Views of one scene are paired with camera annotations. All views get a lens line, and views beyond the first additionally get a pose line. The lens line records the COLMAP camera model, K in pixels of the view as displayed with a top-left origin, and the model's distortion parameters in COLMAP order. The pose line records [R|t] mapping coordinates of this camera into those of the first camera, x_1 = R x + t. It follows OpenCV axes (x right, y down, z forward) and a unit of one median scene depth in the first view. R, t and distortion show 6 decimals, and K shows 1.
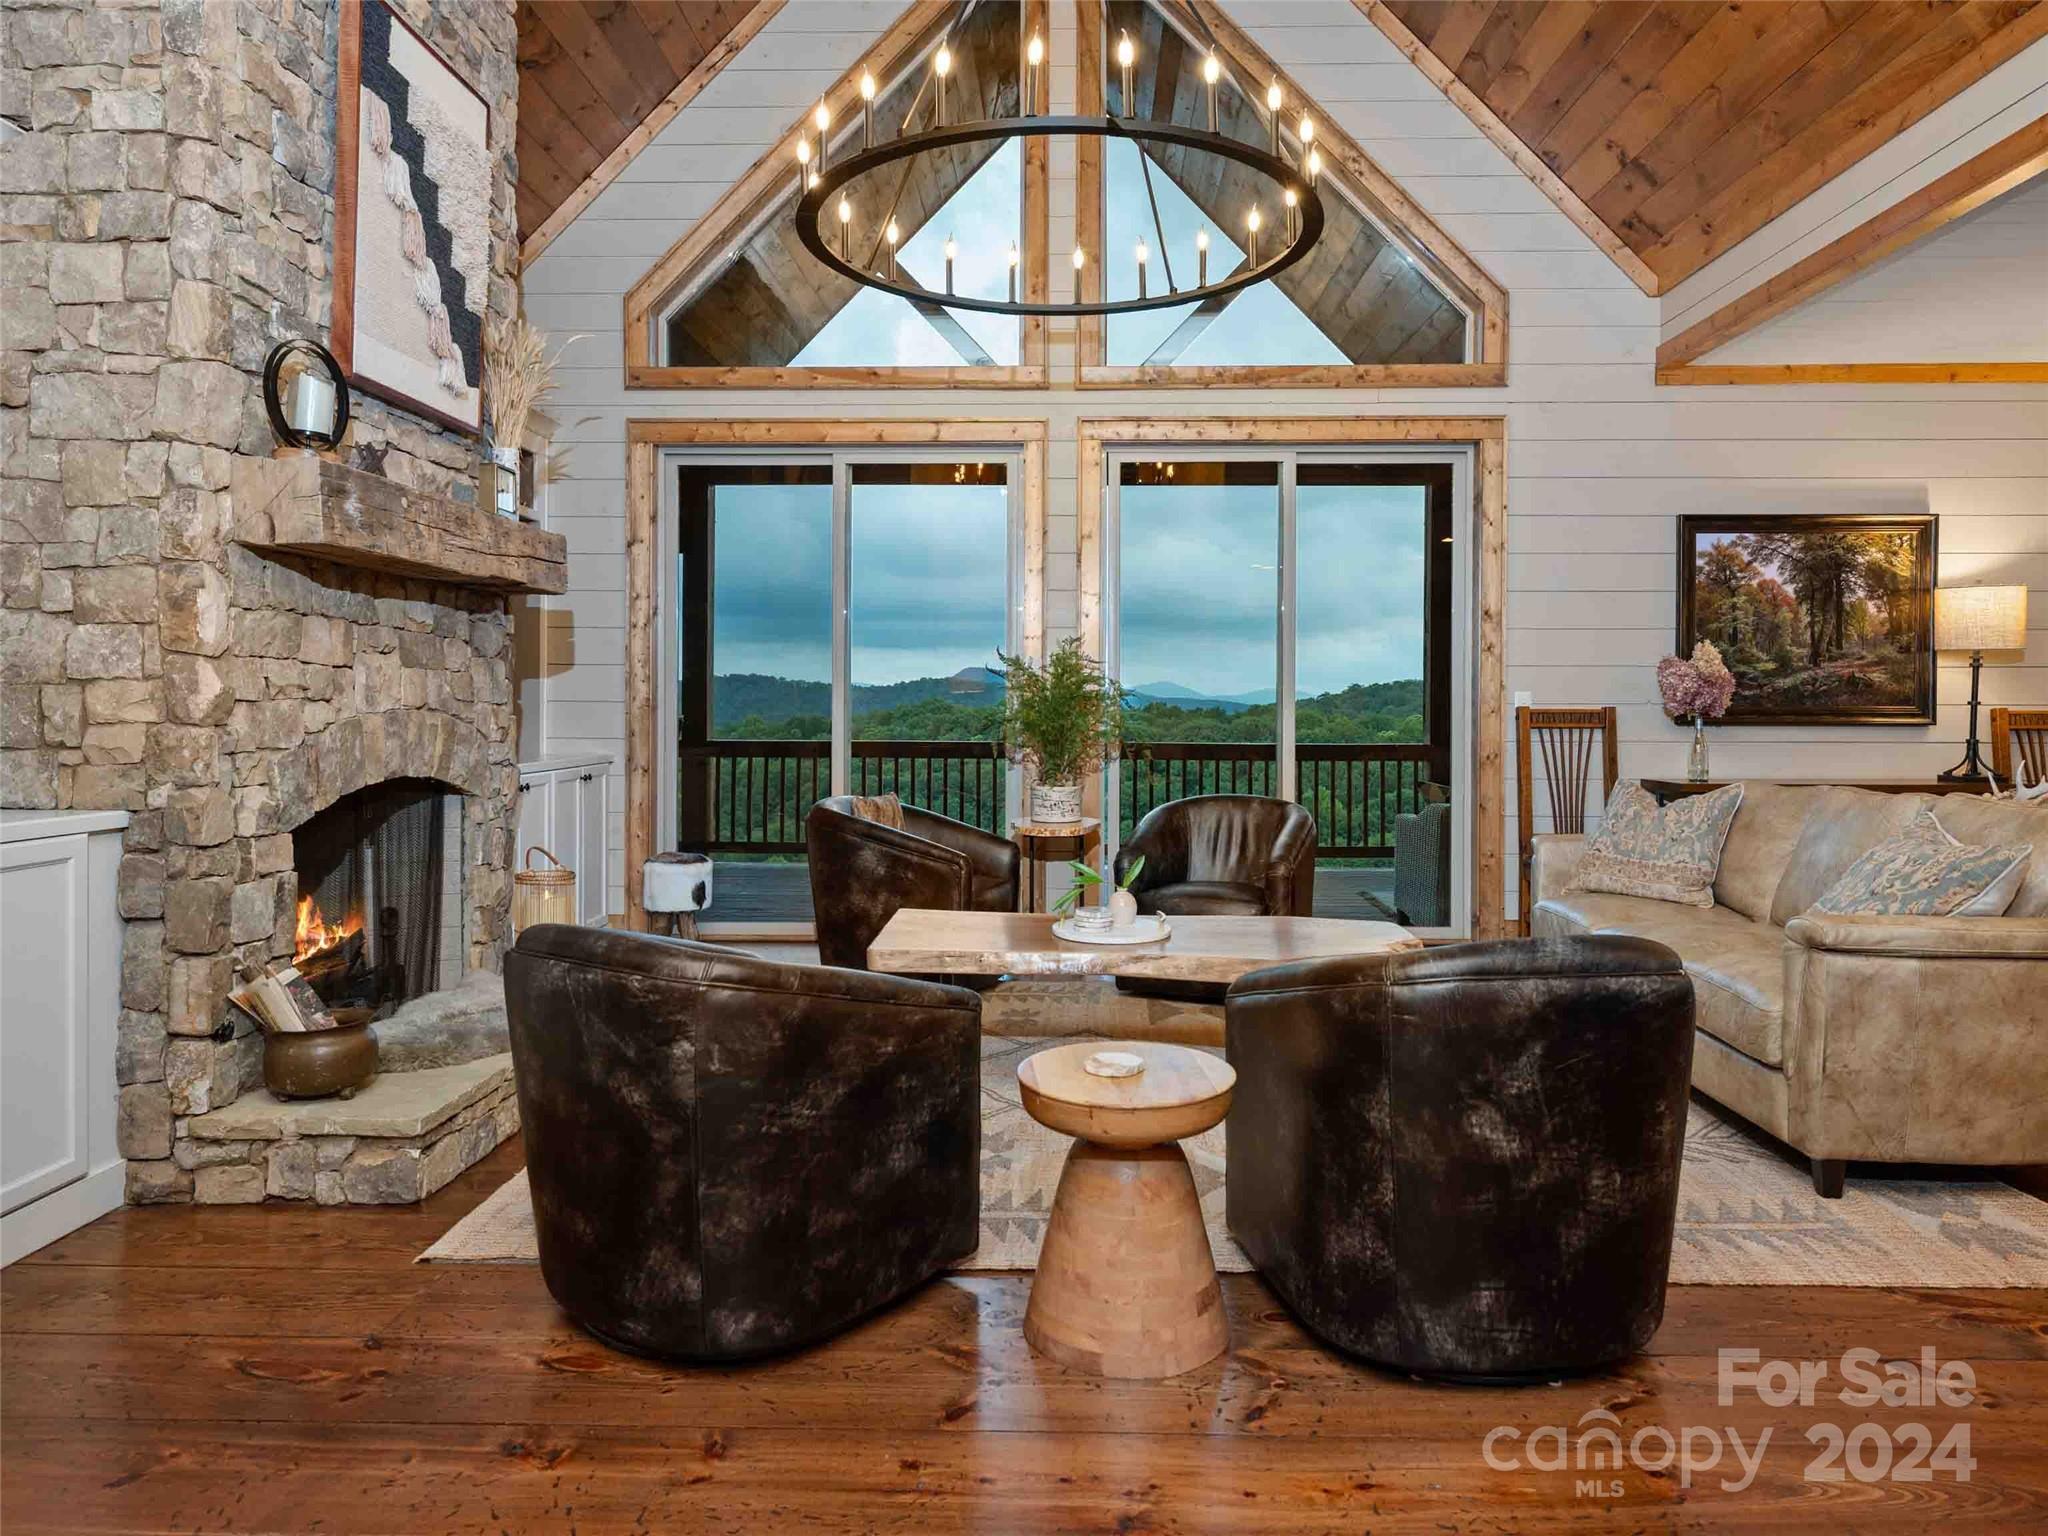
lens RADIAL K [[1342.7, 0, 1016.6], [0, 1342.7, 708.2], [0, 0, 1]] dist [-0.004789, 0.004911]
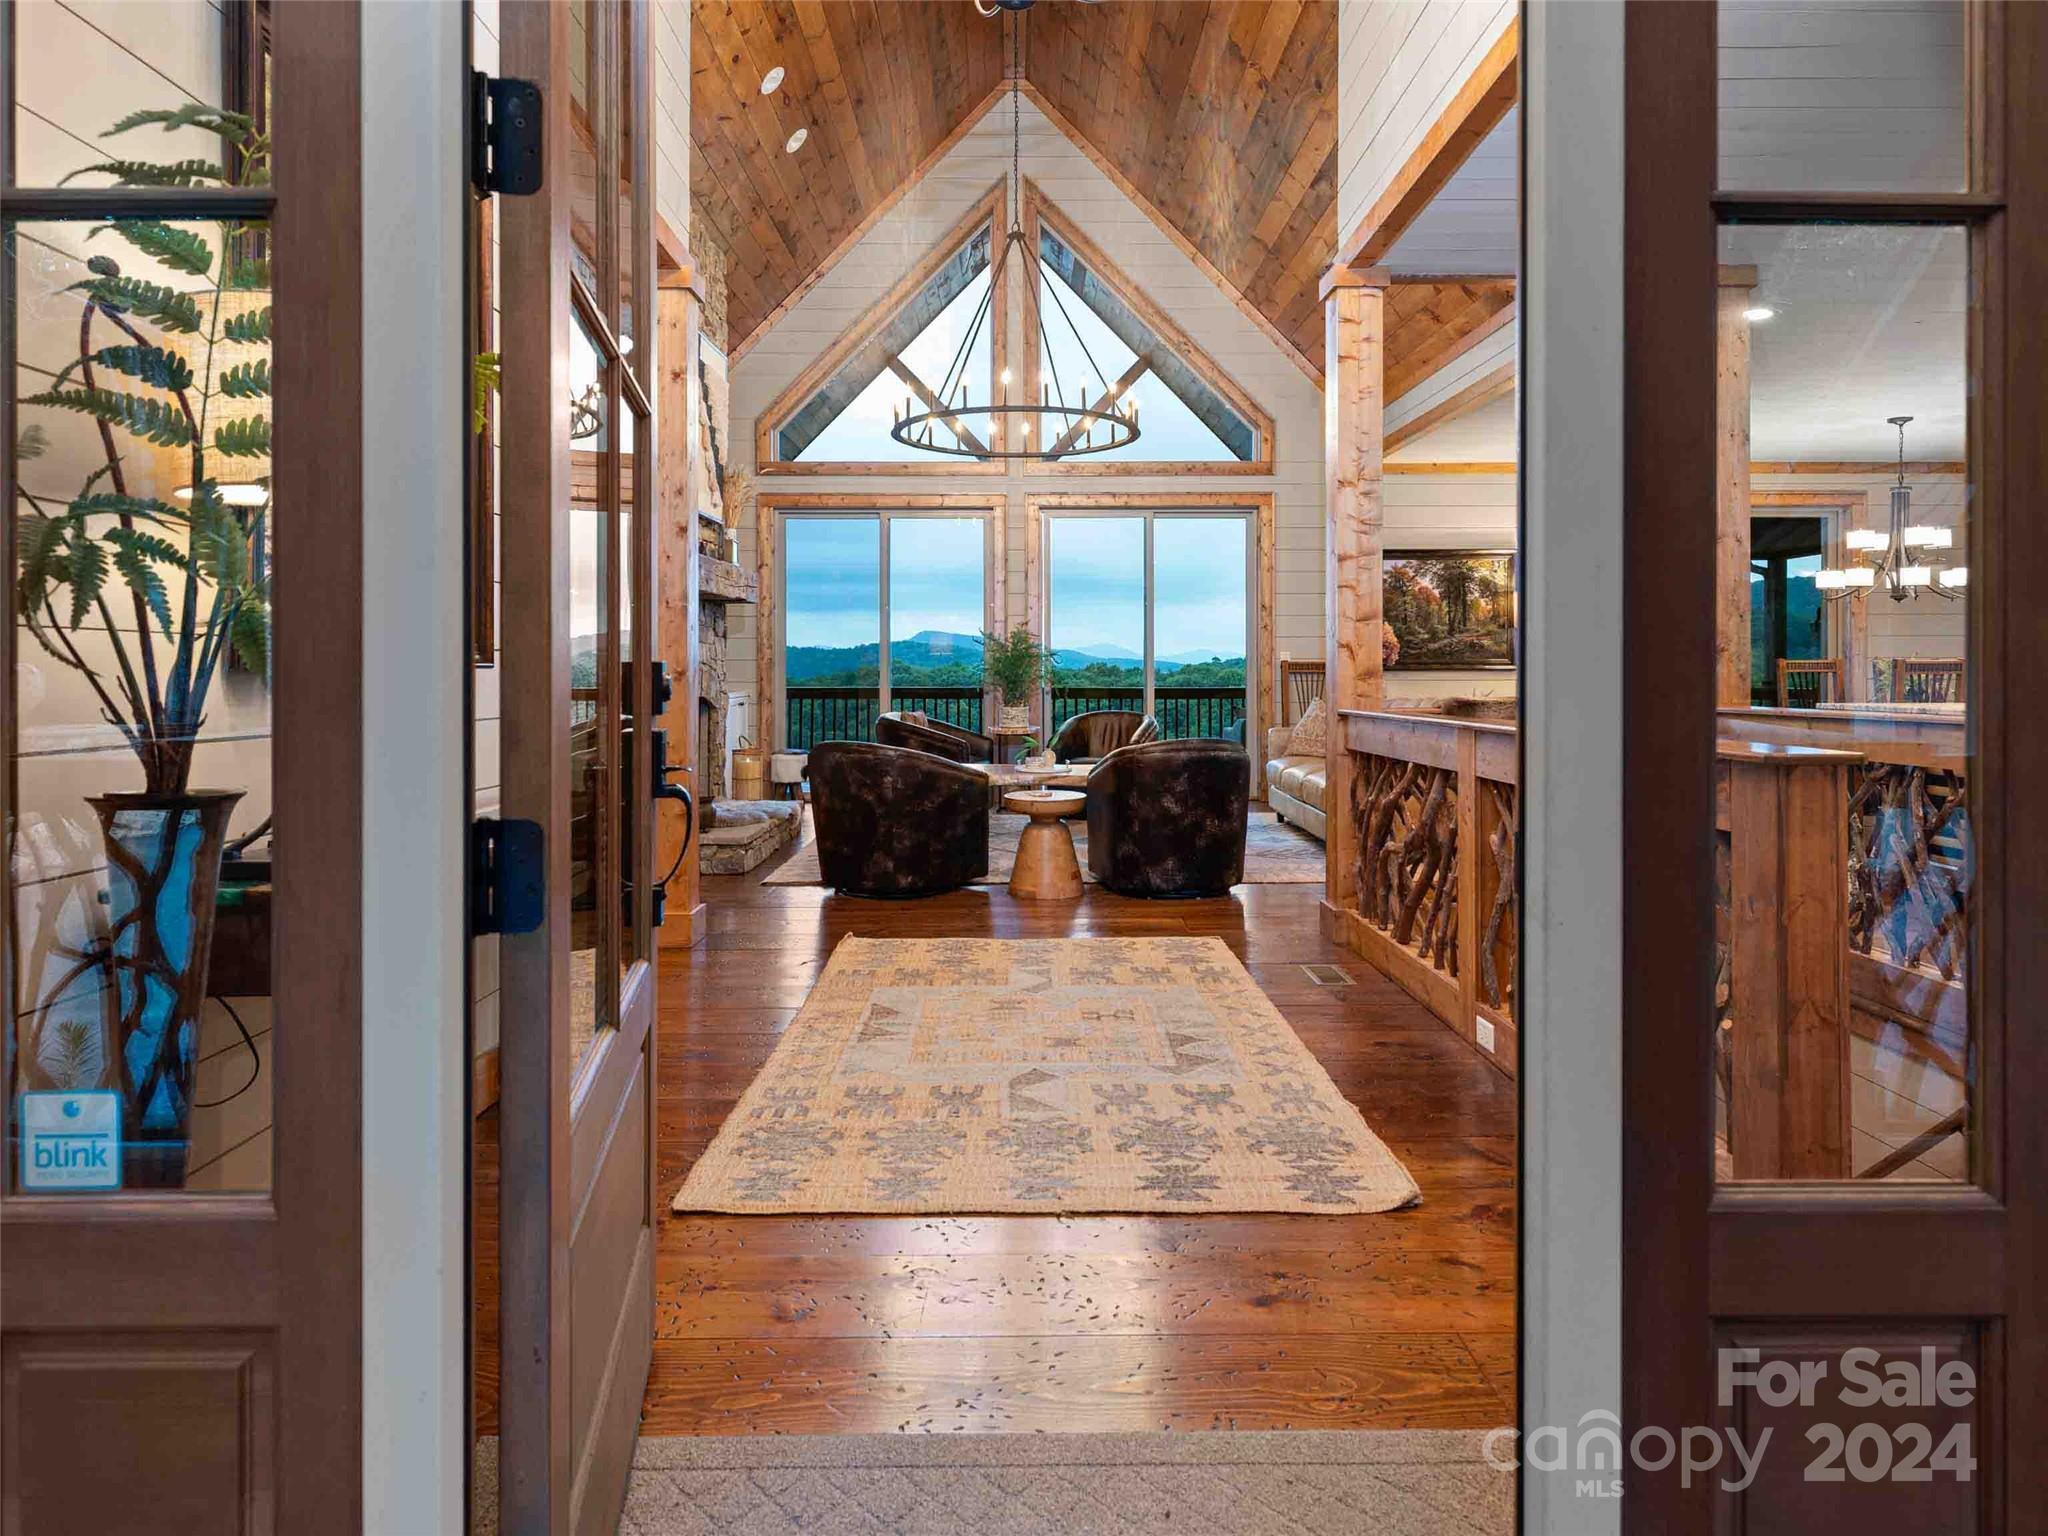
lens RADIAL K [[1238.3, 0, 1026.4], [0, 1238.3, 650.7], [0, 0, 1]] dist [0.022185, 0.000506]
pose [[0.998921, -0.004972, 0.046176, -0.027093], [0.005671, 0.999871, -0.015027, 0.008319], [-0.046095, 0.015273, 0.998820, -0.579298]]
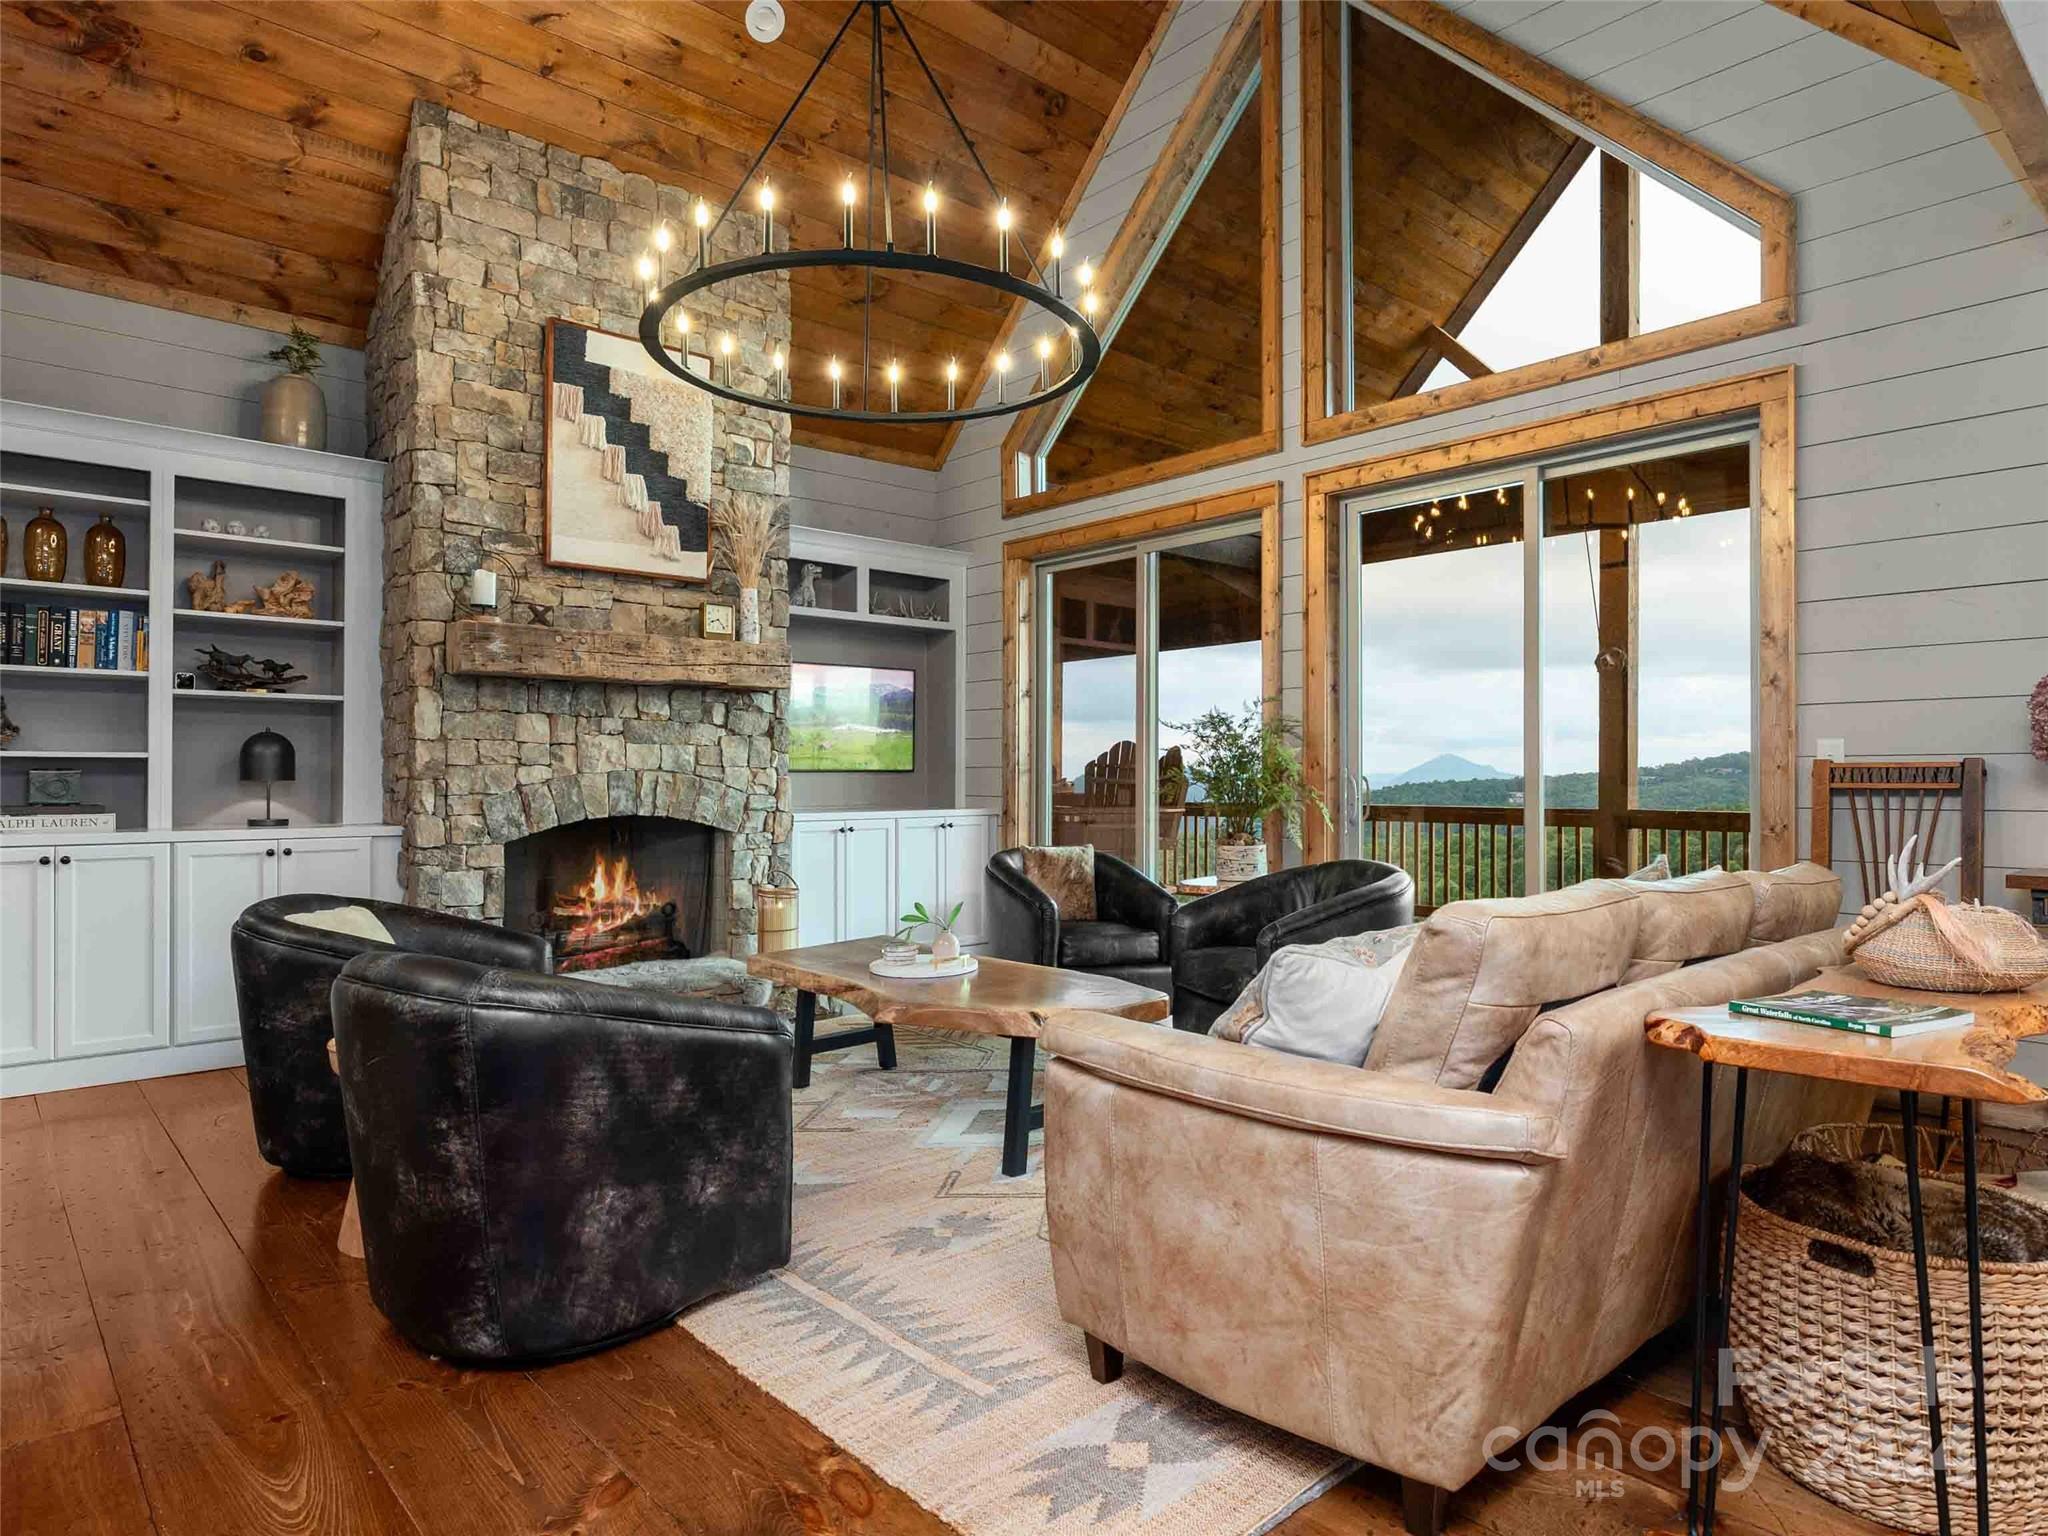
lens RADIAL K [[1167.6, 0, 1025.8], [0, 1167.6, 784.2], [0, 0, 1]] dist [-0.002324, -0.002157]
pose [[0.696021, -0.002208, -0.718018, 0.529286], [0.004437, 0.999989, 0.001226, 0.010662], [0.718008, -0.004039, 0.696023, 0.251515]]
